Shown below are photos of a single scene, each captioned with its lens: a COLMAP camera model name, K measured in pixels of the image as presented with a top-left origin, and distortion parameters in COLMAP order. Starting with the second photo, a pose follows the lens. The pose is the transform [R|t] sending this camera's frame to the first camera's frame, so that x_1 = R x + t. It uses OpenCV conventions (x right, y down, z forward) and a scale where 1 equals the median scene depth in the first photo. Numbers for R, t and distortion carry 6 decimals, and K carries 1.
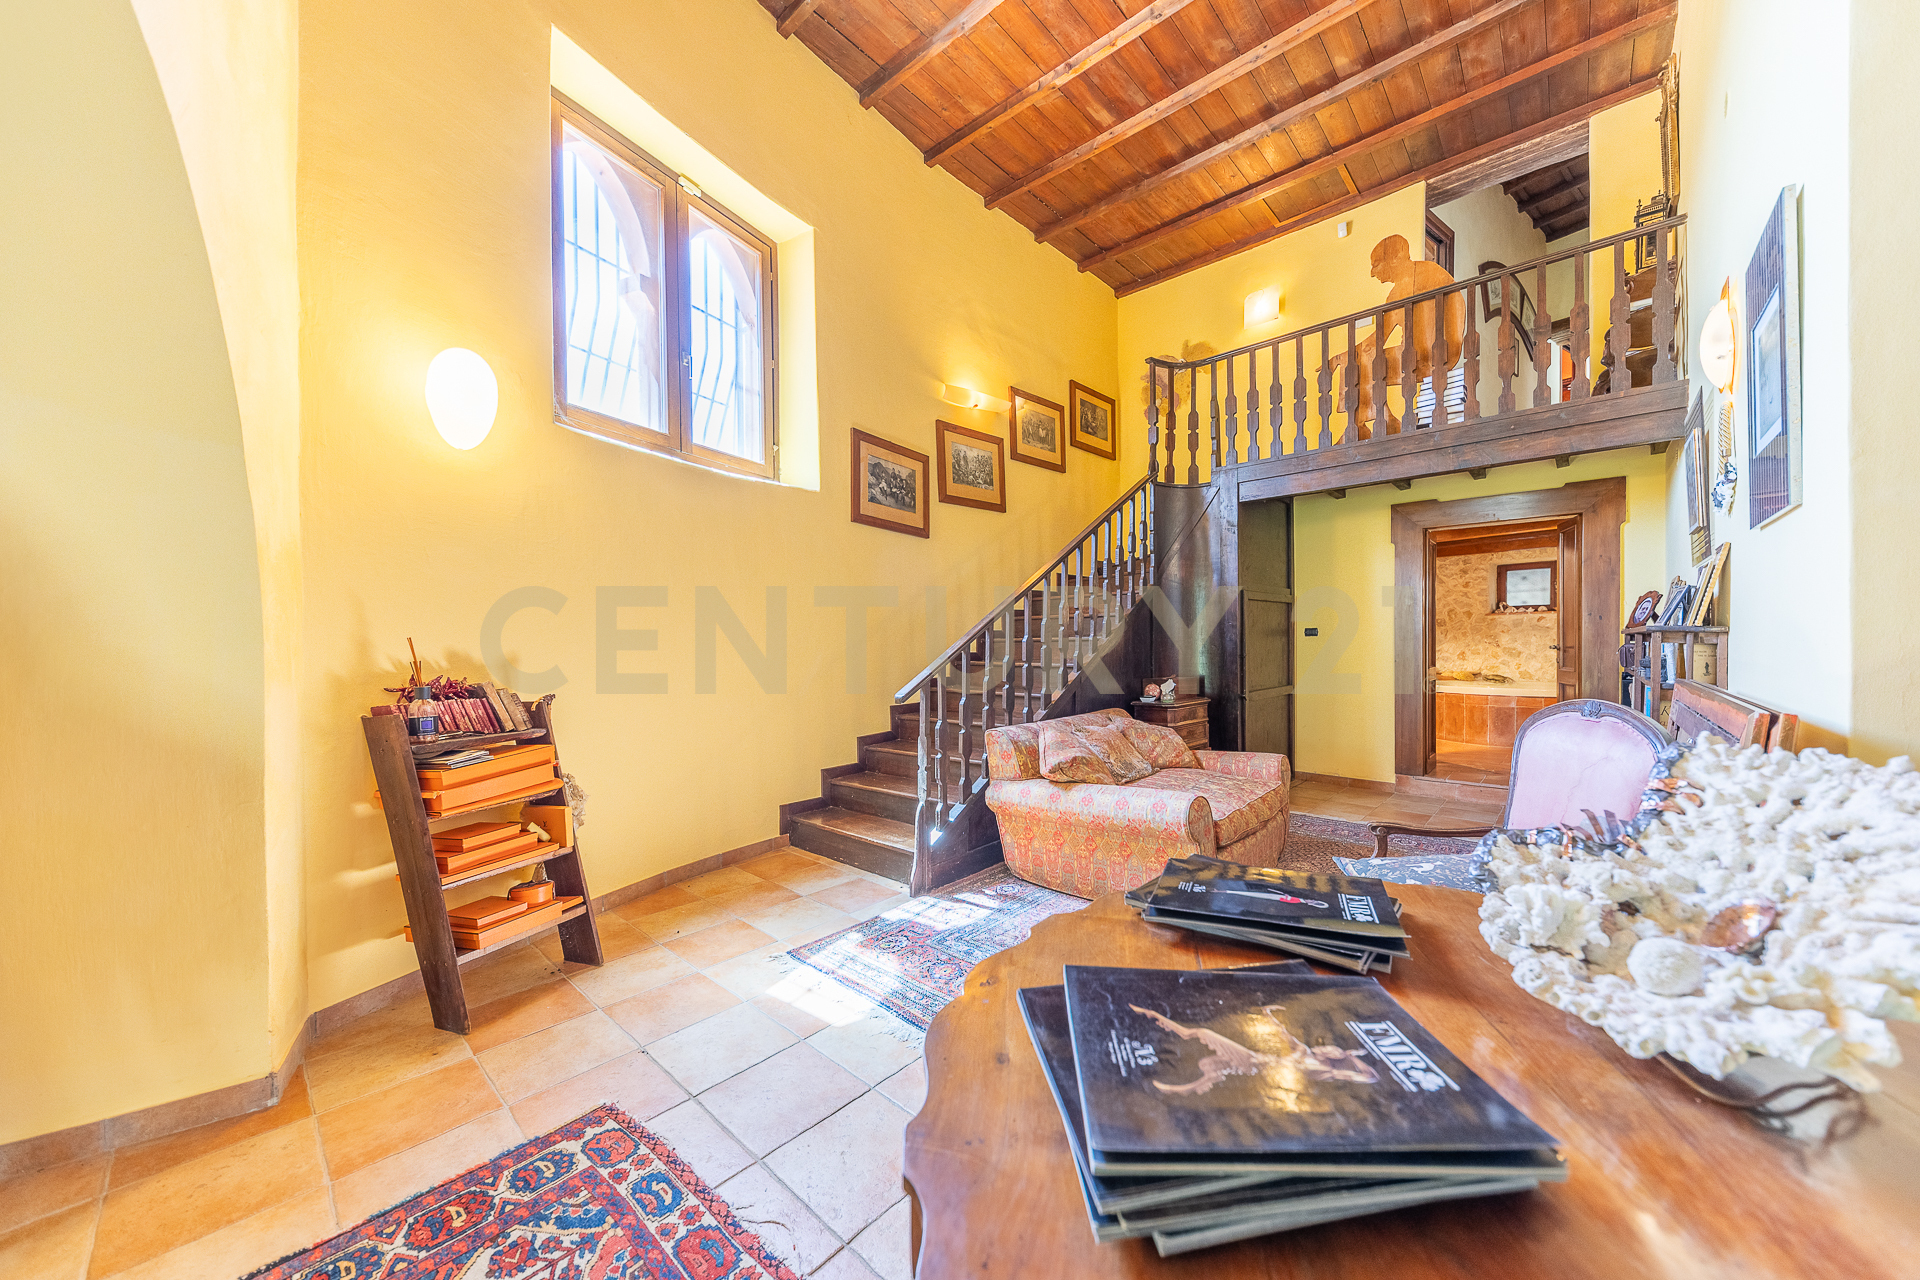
lens RADIAL K [[671.3, 0, 989.5], [0, 671.3, 646.1], [0, 0, 1]] dist [0.016256, -0.005152]
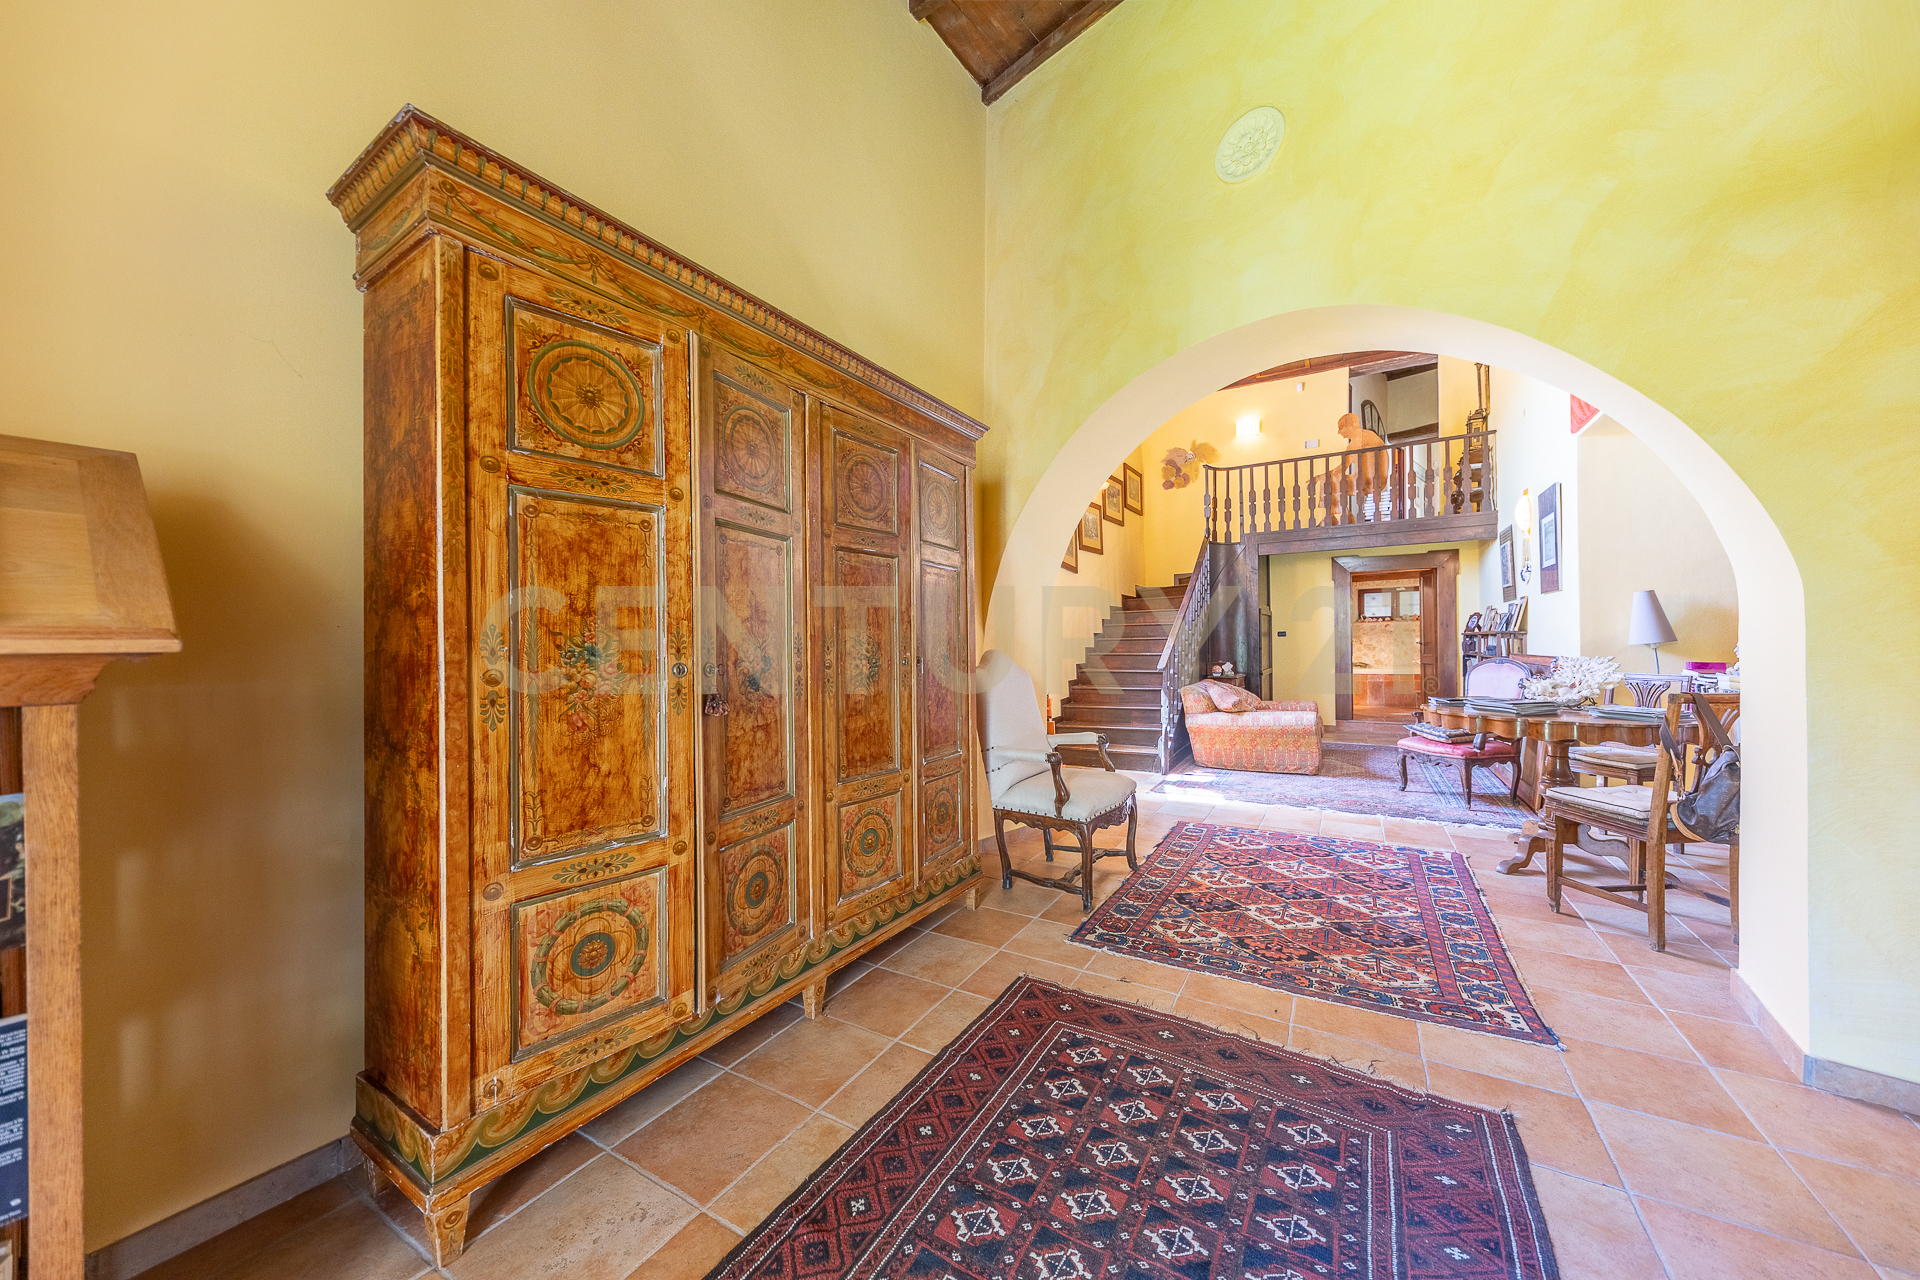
lens RADIAL K [[659.0, 0, 966.4], [0, 659.0, 639.8], [0, 0, 1]] dist [0.013939, -0.004771]
pose [[0.981365, -0.001786, 0.192145, -0.708138], [0.004189, 0.999918, -0.012105, 0.011247], [-0.192108, 0.012685, 0.981292, -0.496651]]
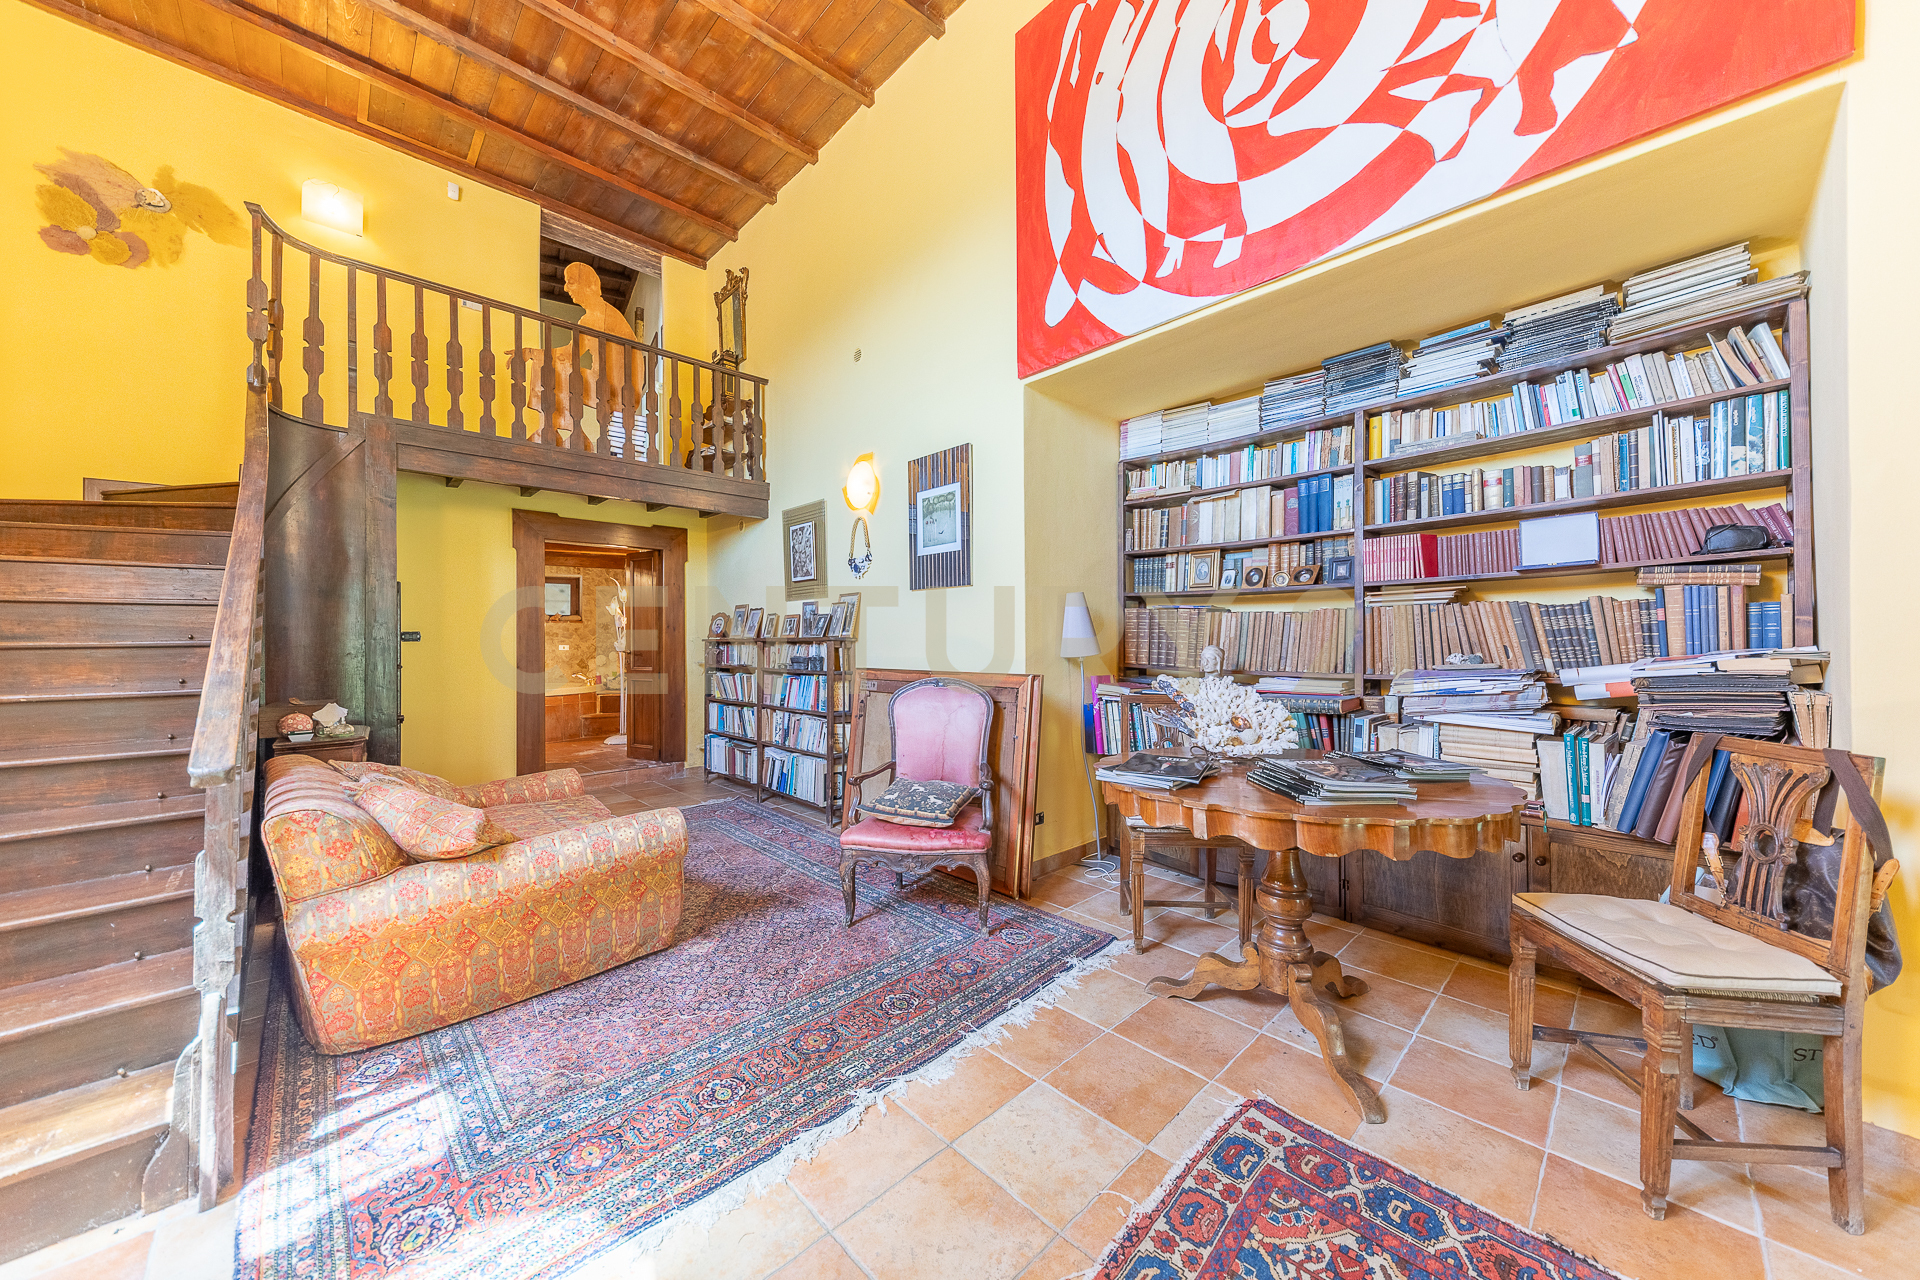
lens RADIAL K [[659.0, 0, 966.4], [0, 659.0, 639.8], [0, 0, 1]] dist [0.013939, -0.004771]
pose [[0.081542, 0.008475, 0.996634, -0.369553], [0.010196, 0.999904, -0.009337, -0.002711], [-0.996618, 0.010923, 0.081447, 0.313776]]
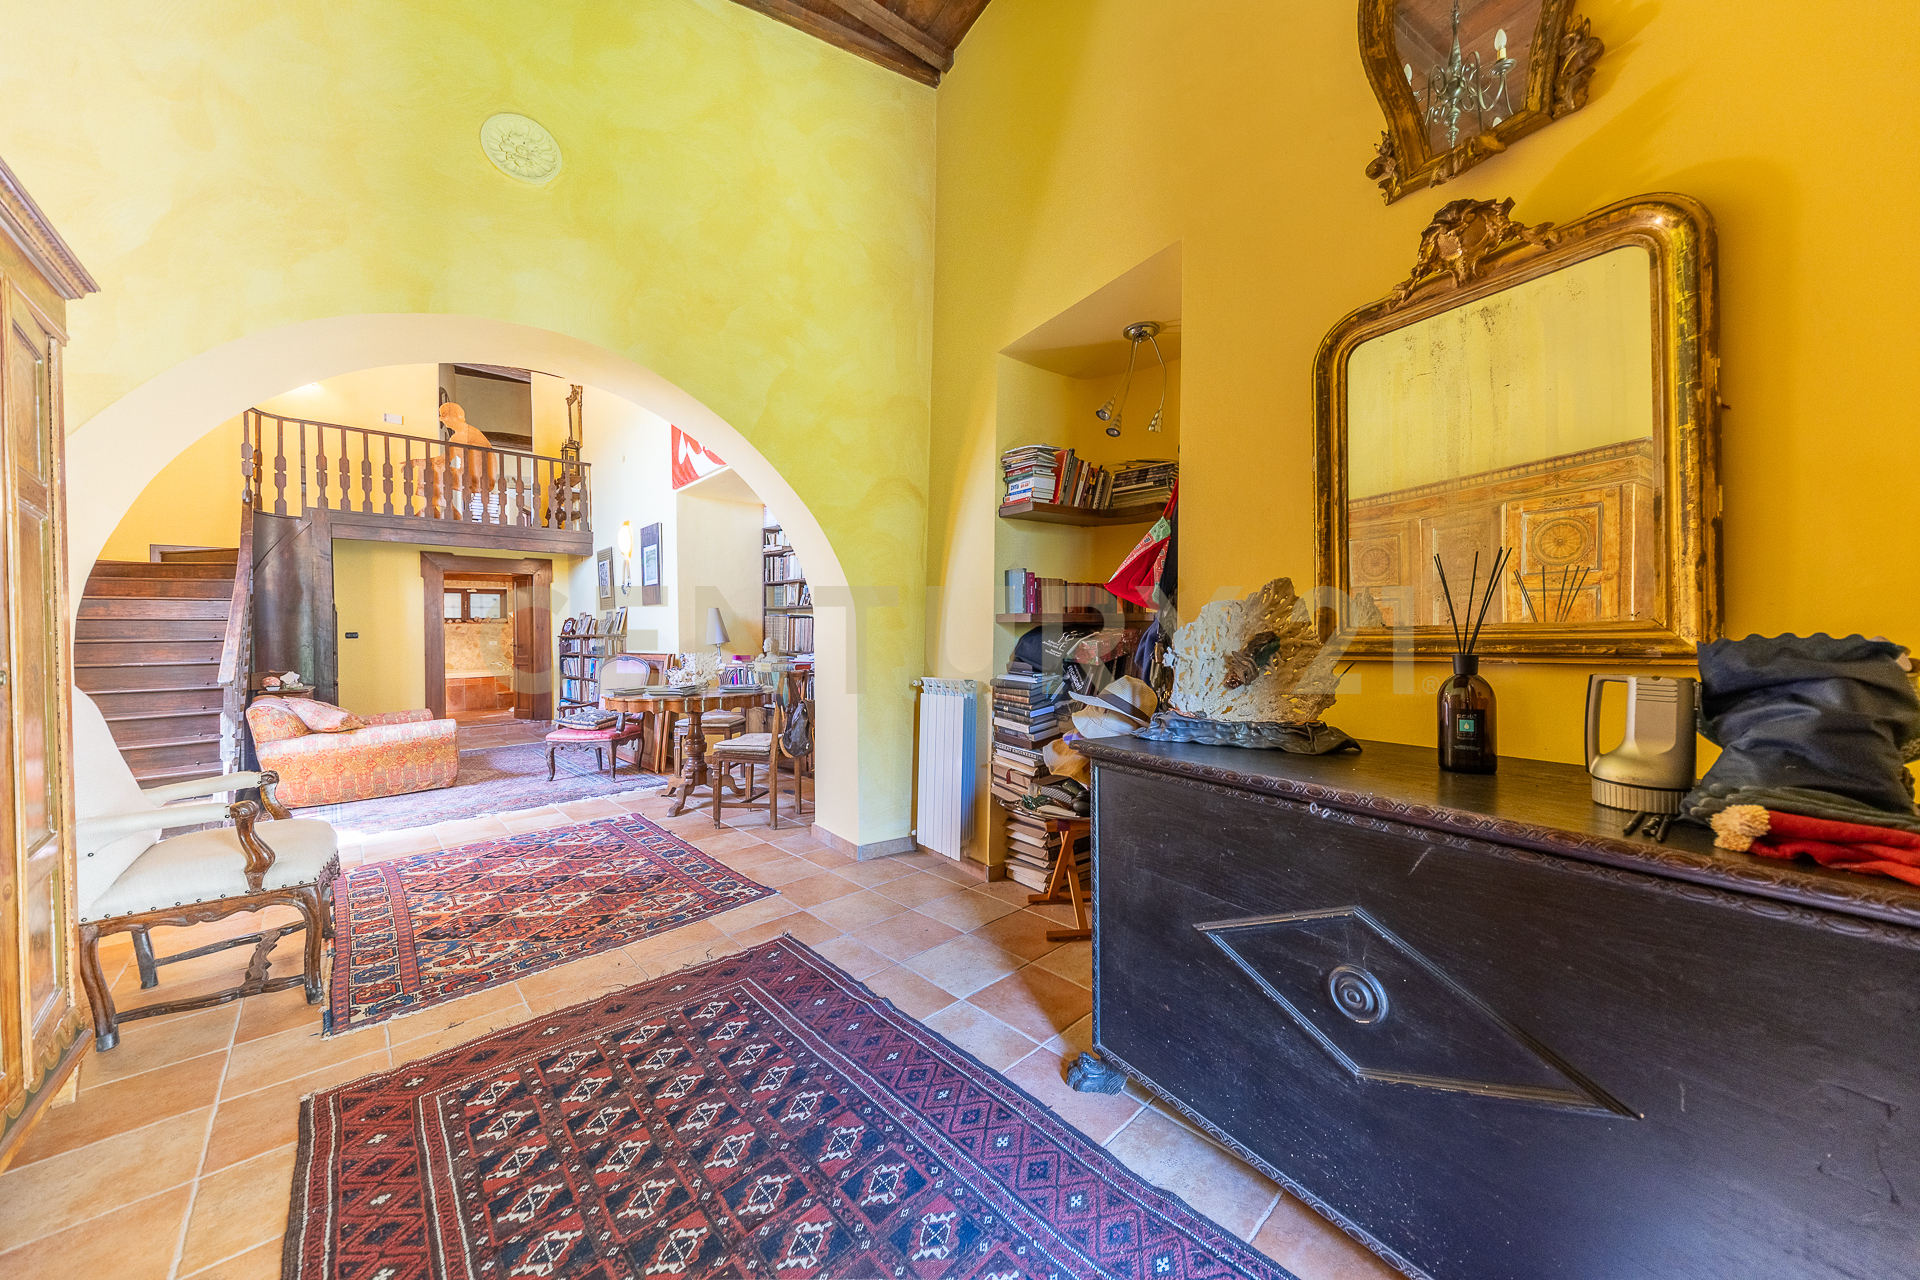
lens RADIAL K [[656.4, 0, 978.8], [0, 656.4, 640.4], [0, 0, 1]] dist [-0.000240, -0.000233]
pose [[0.075978, -0.000917, 0.997109, -0.907981], [0.017324, 0.999850, -0.000401, 0.013300], [-0.996959, 0.017304, 0.075982, -0.409797]]
